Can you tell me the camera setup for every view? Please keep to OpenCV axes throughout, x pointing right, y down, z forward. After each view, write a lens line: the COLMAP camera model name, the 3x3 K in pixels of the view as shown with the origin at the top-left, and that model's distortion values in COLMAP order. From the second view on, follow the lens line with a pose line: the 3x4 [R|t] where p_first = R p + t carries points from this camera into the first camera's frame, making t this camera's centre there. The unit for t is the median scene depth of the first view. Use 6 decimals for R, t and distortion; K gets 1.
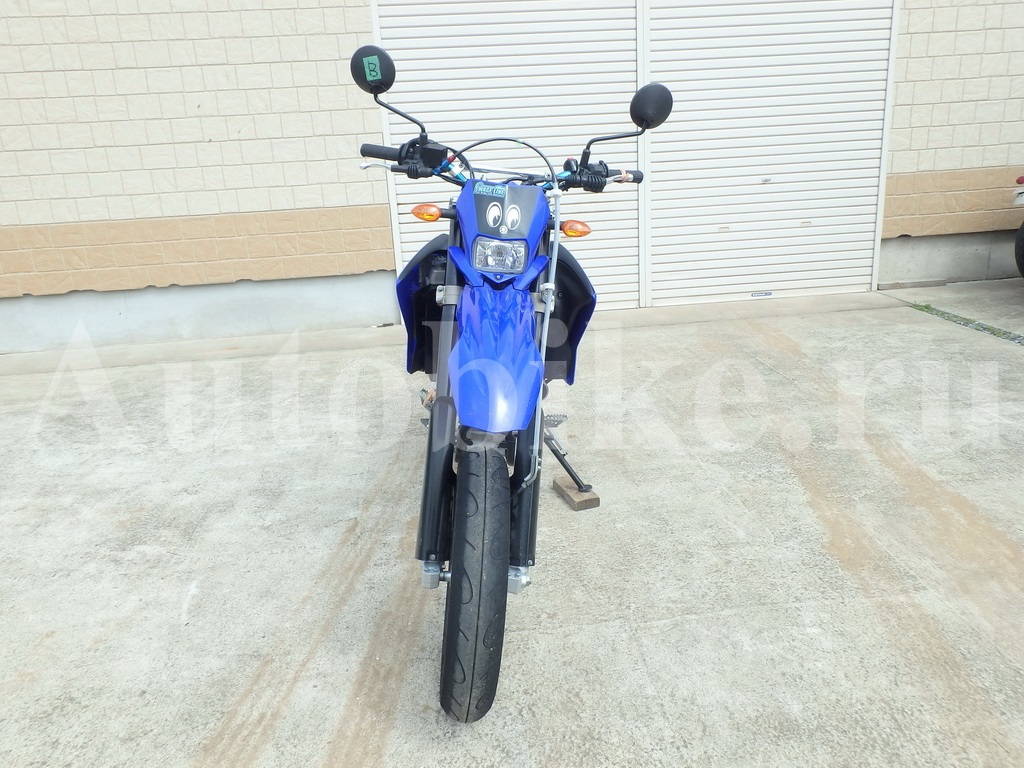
lens RADIAL K [[754.5, 0, 513.4], [0, 754.5, 362.6], [0, 0, 1]] dist [0.002488, 0.002196]
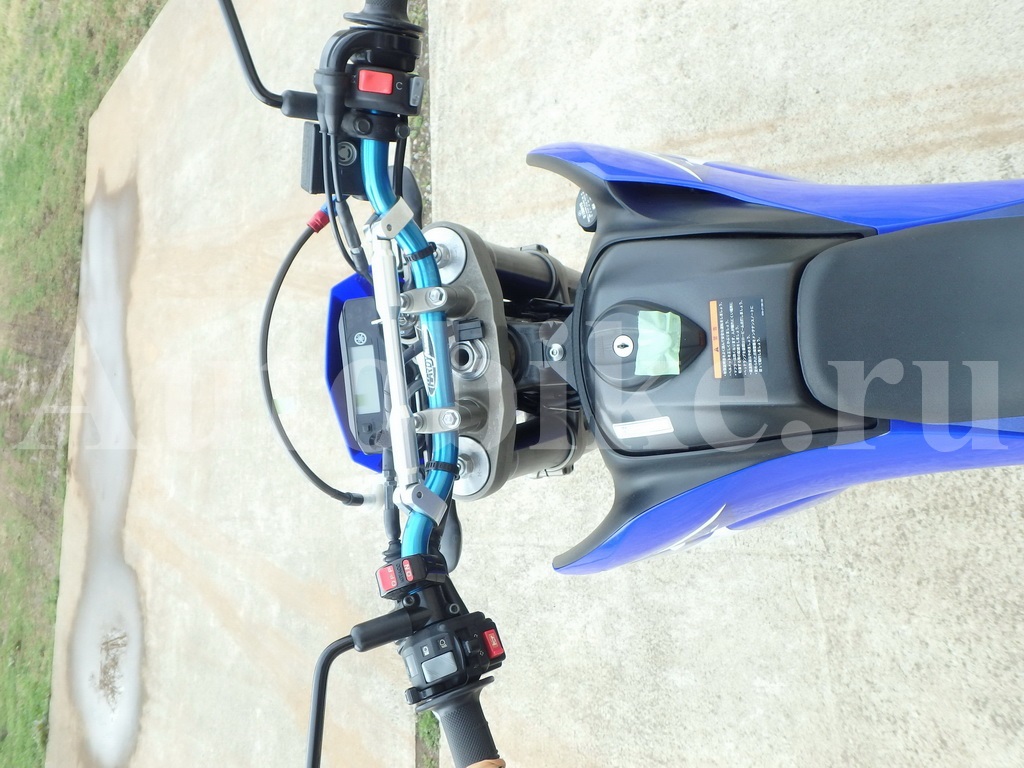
lens RADIAL K [[754.5, 0, 503.2], [0, 754.5, 370.8], [0, 0, 1]] dist [0.002488, 0.002196]
pose [[0.007363, 0.997748, -0.066676, 0.013871], [0.535992, 0.052352, 0.842599, -0.464761], [0.844191, -0.041942, -0.534399, 1.113562]]
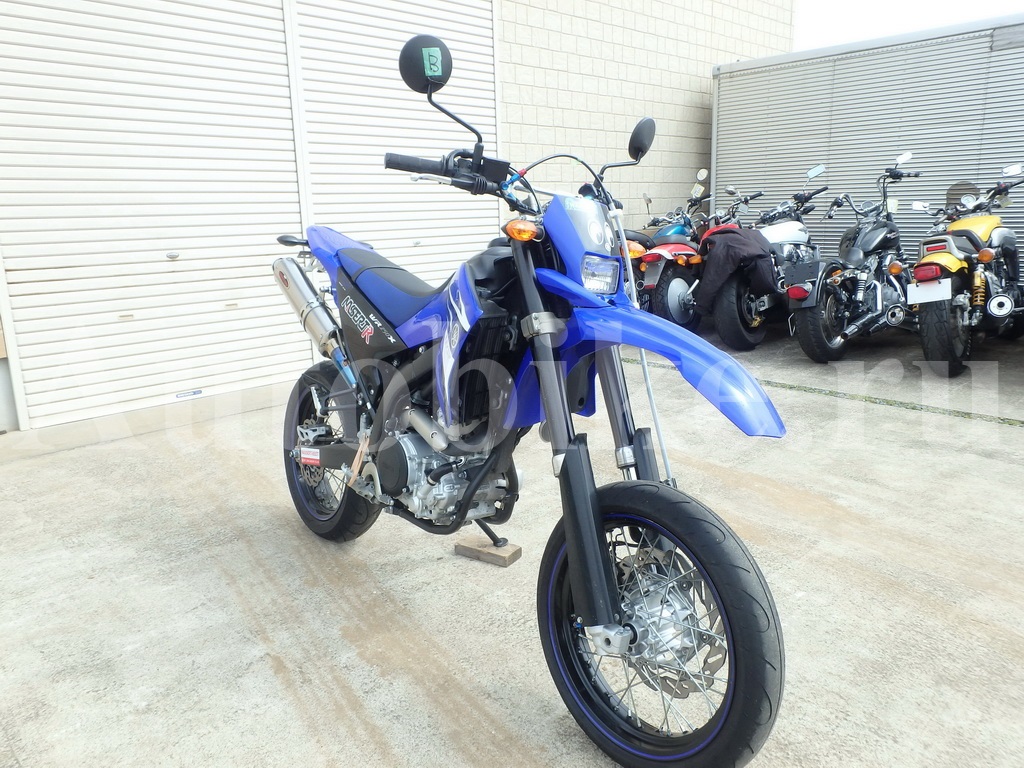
lens RADIAL K [[754.5, 0, 517.5], [0, 754.5, 365.6], [0, 0, 1]] dist [0.002488, 0.002196]
pose [[0.782473, -0.094344, 0.615496, -0.577409], [0.156577, 0.986506, -0.047843, -0.002205], [-0.602677, 0.133808, 0.786686, 0.287395]]
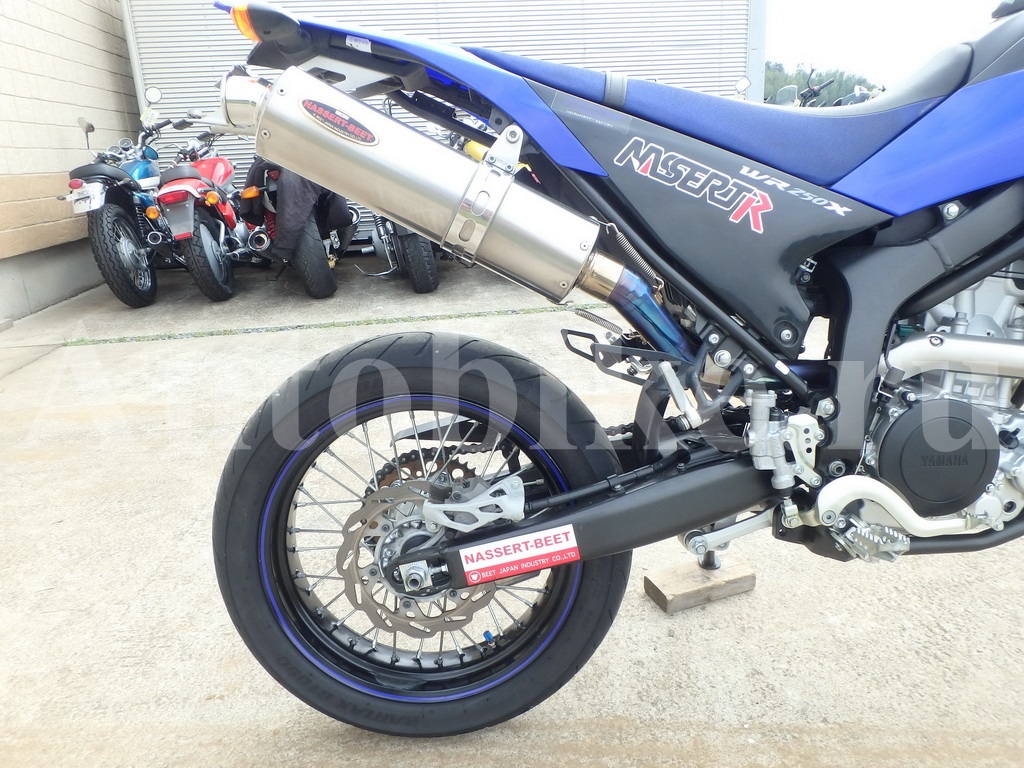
lens RADIAL K [[754.5, 0, 515.9], [0, 754.5, 366.9], [0, 0, 1]] dist [0.002488, 0.002196]
pose [[-0.028436, -0.222629, 0.974488, -0.563673], [0.322377, 0.920749, 0.219759, -0.190474], [-0.946184, 0.320401, 0.045588, 1.385501]]
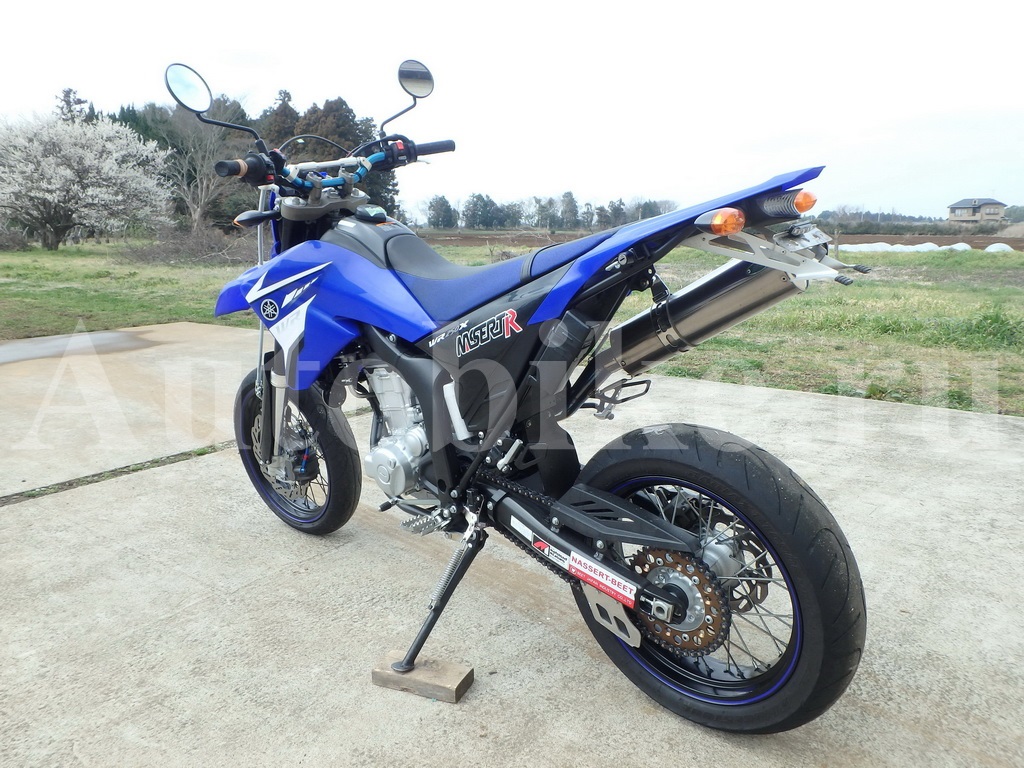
lens RADIAL K [[754.5, 0, 519.4], [0, 754.5, 369.0], [0, 0, 1]] dist [0.002488, 0.002196]
pose [[-0.662108, 0.187149, -0.725664, 0.570635], [-0.170853, 0.905119, 0.389319, -0.410588], [0.729673, 0.381752, -0.567311, 1.729866]]
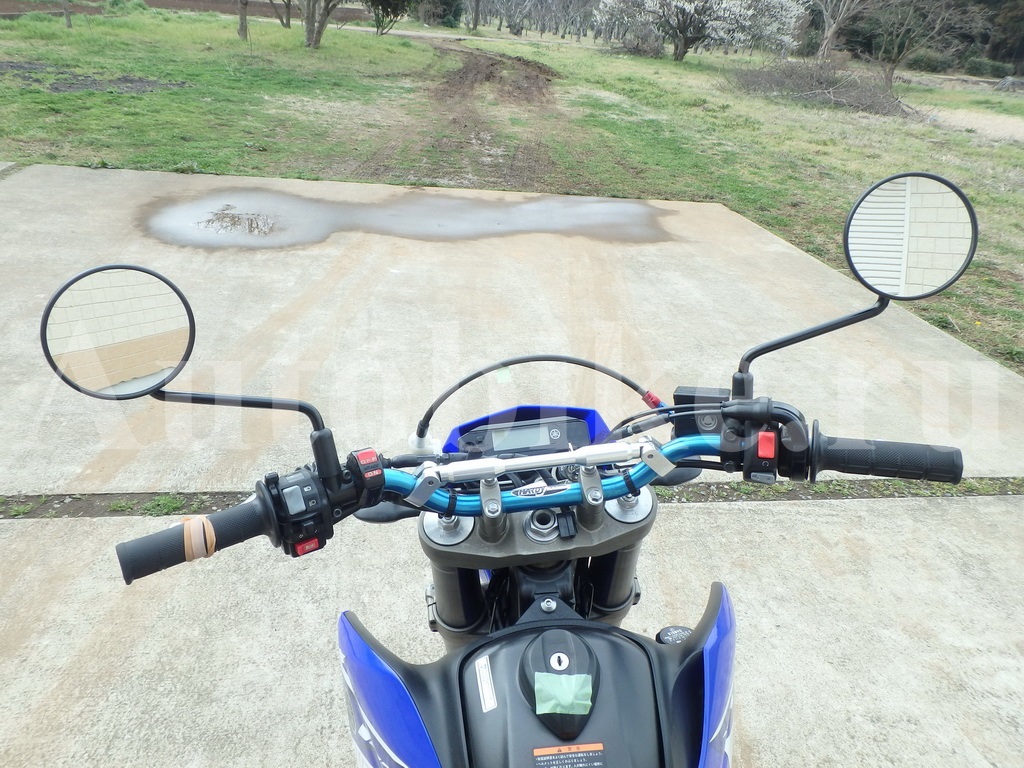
lens RADIAL K [[754.5, 0, 511.0], [0, 754.5, 372.9], [0, 0, 1]] dist [0.002488, 0.002196]
pose [[-0.996462, -0.004036, -0.083951, 0.033705], [-0.059078, 0.744095, 0.665457, -0.506266], [0.059782, 0.668062, -0.741700, 1.155040]]
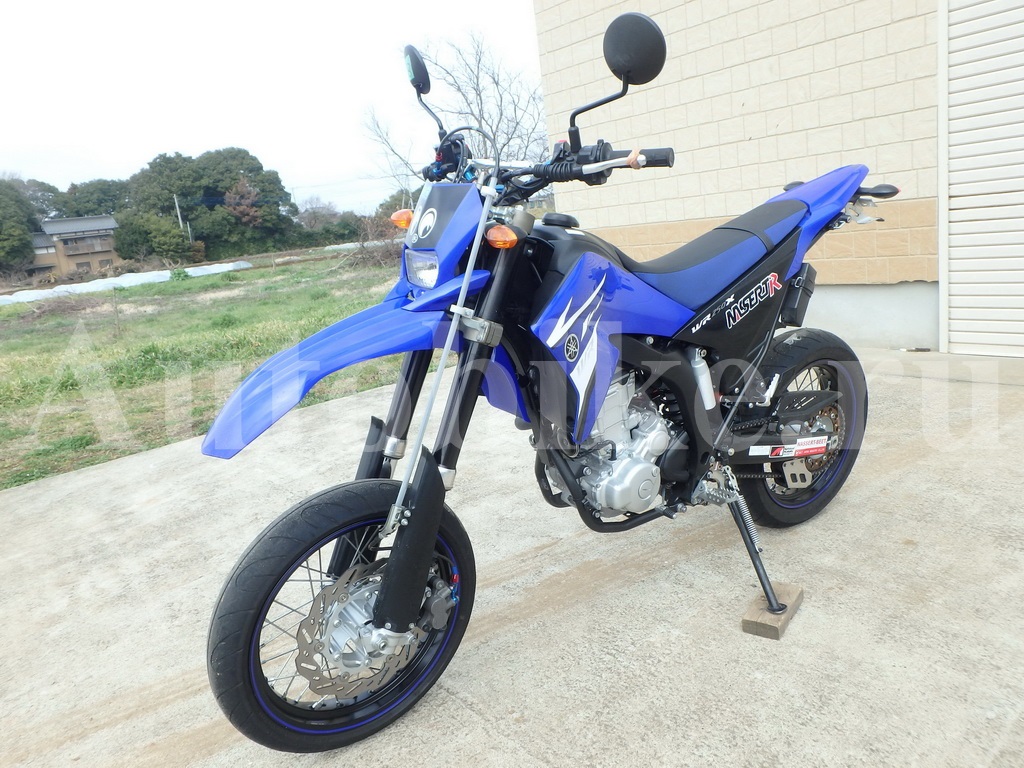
lens RADIAL K [[754.5, 0, 514.6], [0, 754.5, 374.9], [0, 0, 1]] dist [0.002488, 0.002196]
pose [[0.565044, 0.153128, -0.810726, 0.635607], [-0.137986, 0.986325, 0.090124, -0.096234], [0.813440, 0.060945, 0.578447, 0.504466]]
